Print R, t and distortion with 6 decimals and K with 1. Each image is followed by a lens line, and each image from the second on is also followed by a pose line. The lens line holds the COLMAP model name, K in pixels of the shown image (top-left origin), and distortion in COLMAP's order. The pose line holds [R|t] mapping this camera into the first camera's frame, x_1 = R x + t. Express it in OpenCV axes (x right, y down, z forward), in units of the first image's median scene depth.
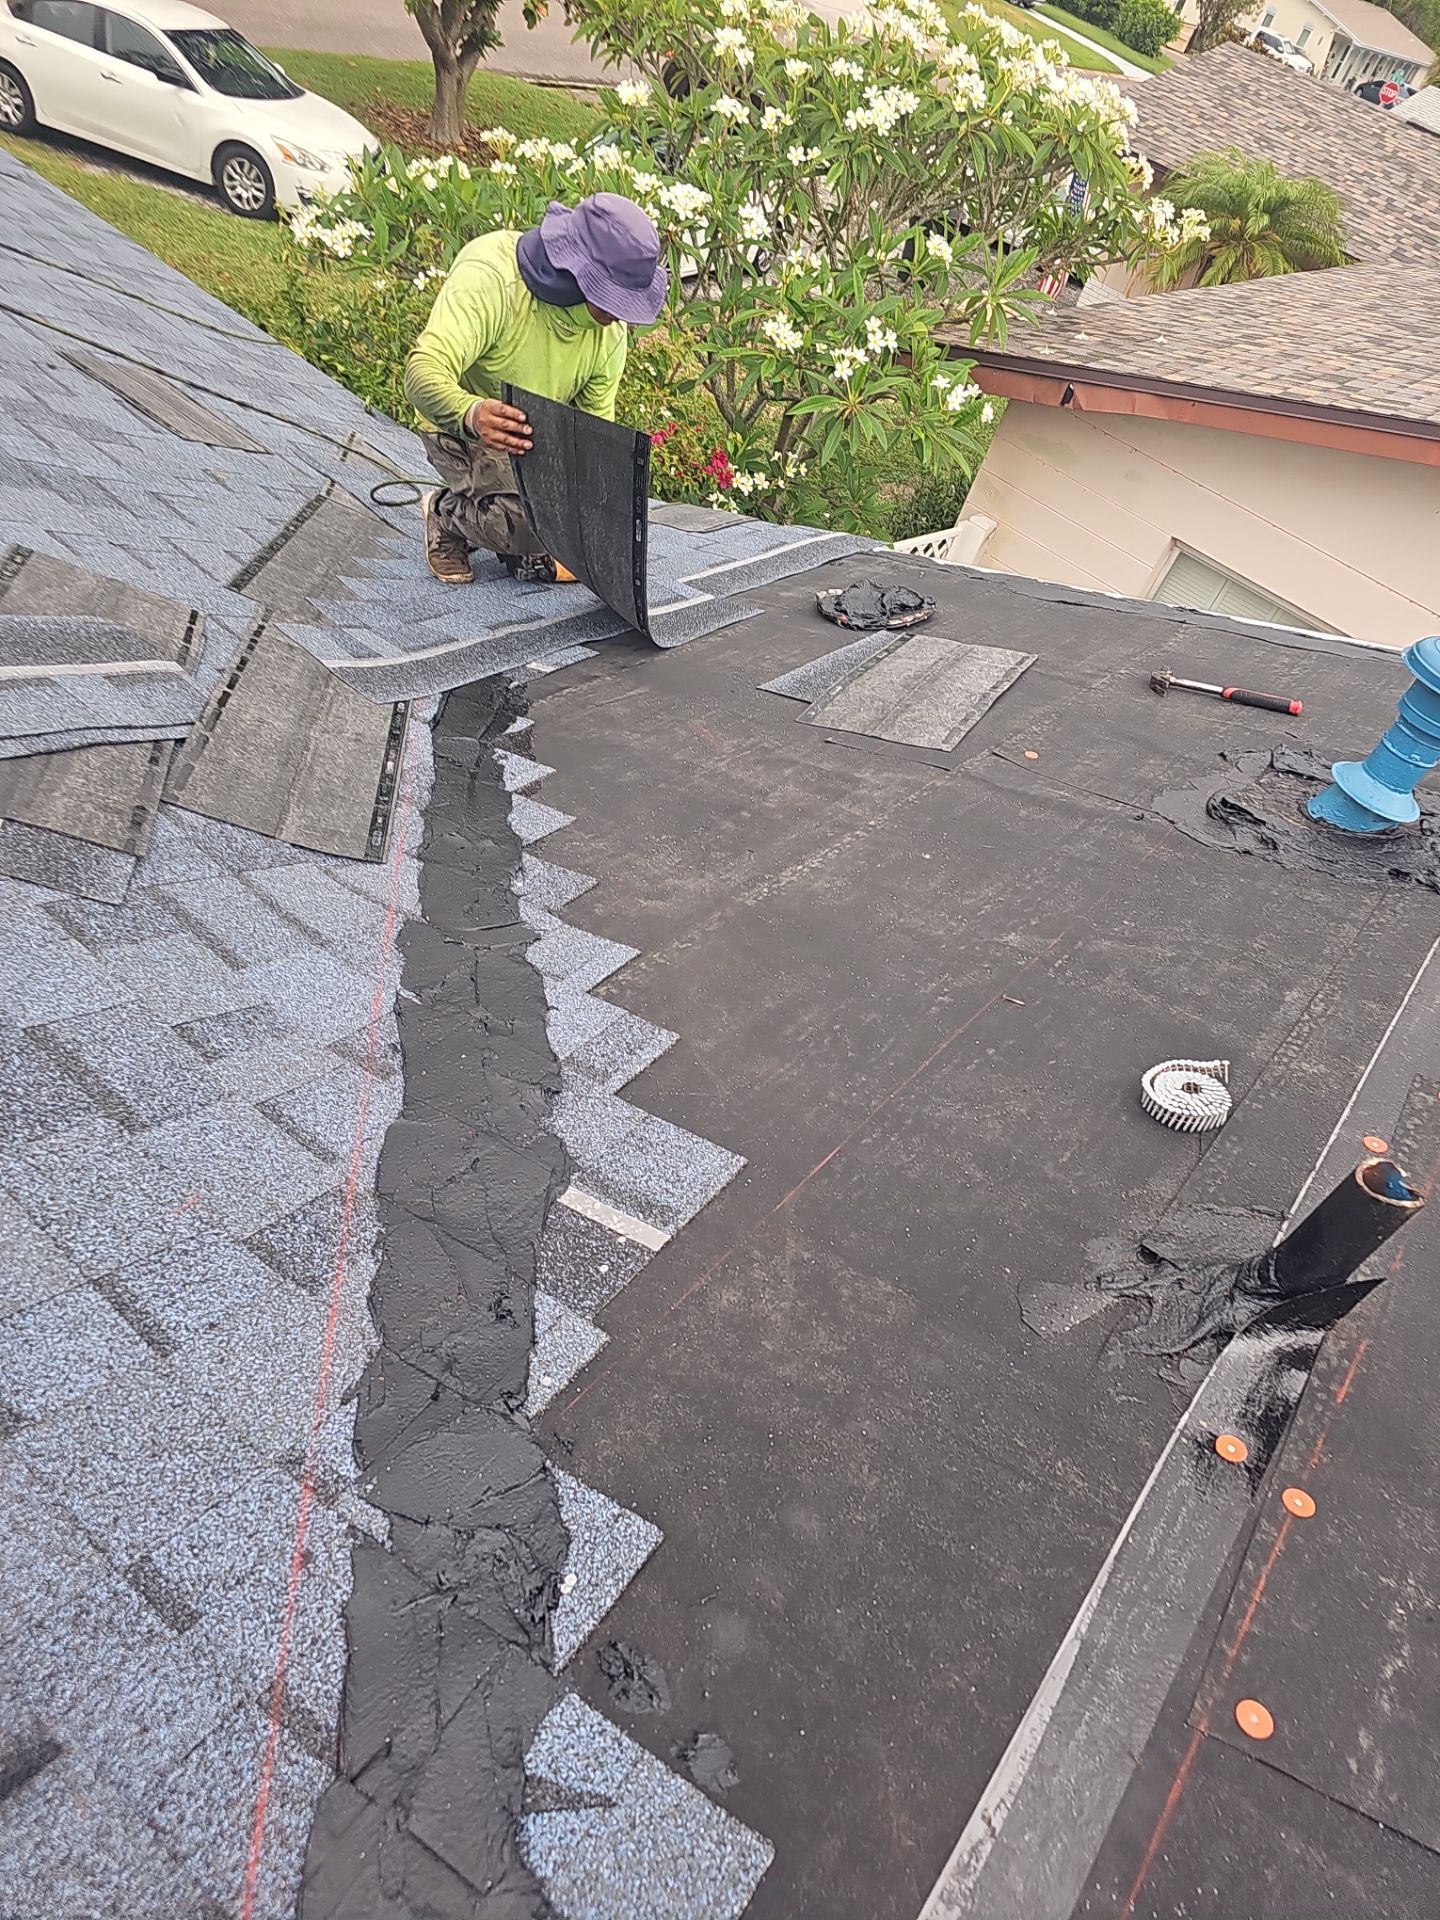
lens RADIAL K [[1250.9, 0, 717.5], [0, 1250.9, 972.7], [0, 0, 1]] dist [0.049551, -0.031118]
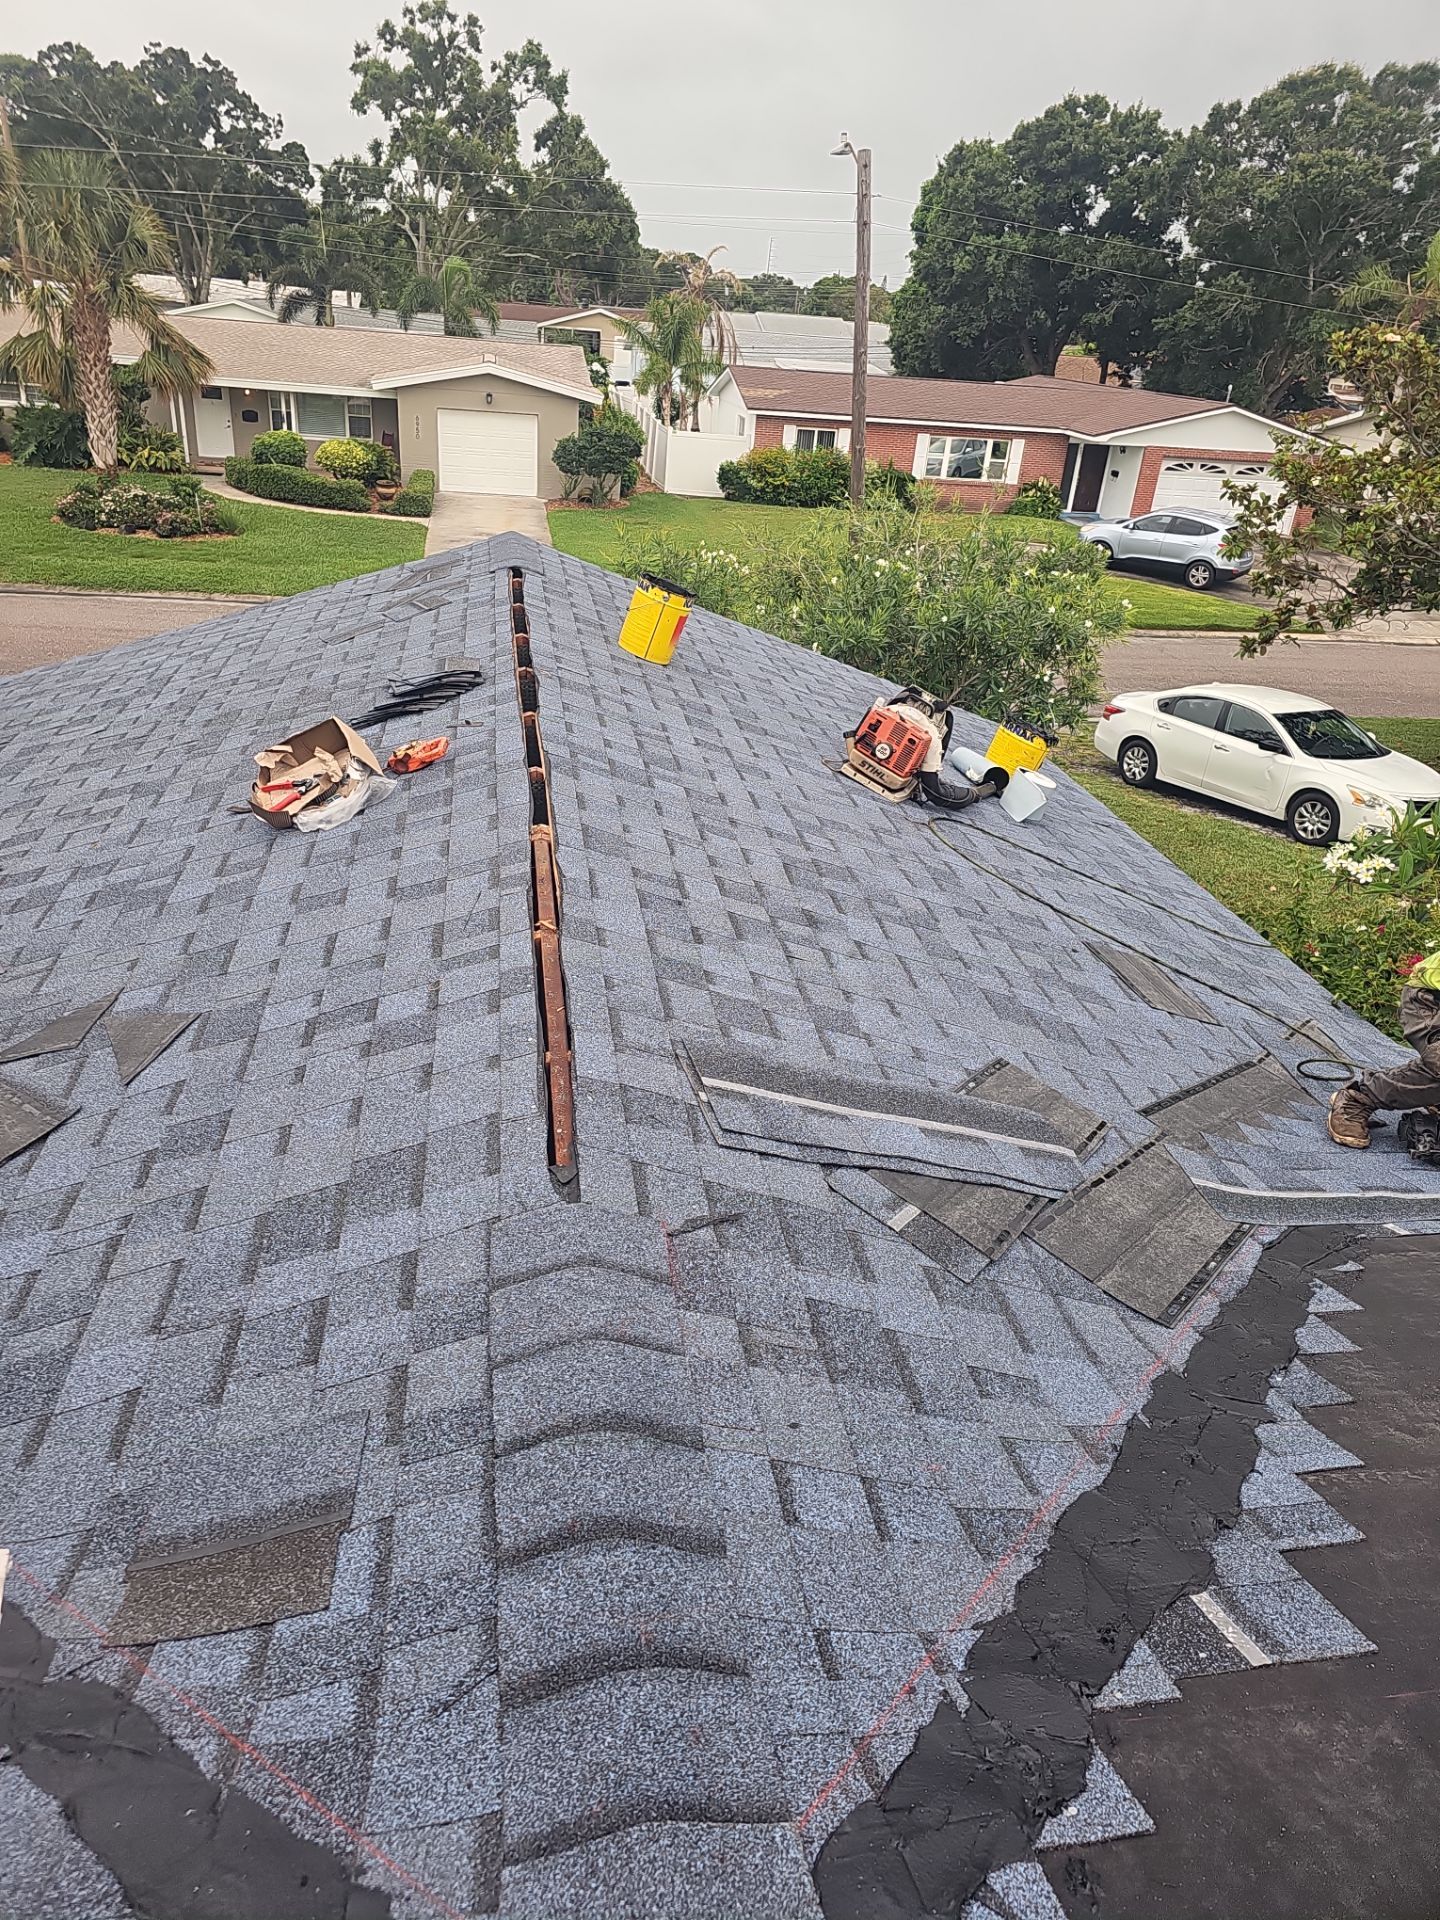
lens RADIAL K [[1250.9, 0, 717.5], [0, 1250.9, 972.7], [0, 0, 1]] dist [0.049551, -0.031118]
pose [[0.725199, 0.100443, -0.681173, 0.193788], [-0.373253, 0.888677, -0.266336, 0.086727], [0.578592, 0.447397, 0.681959, -0.230446]]
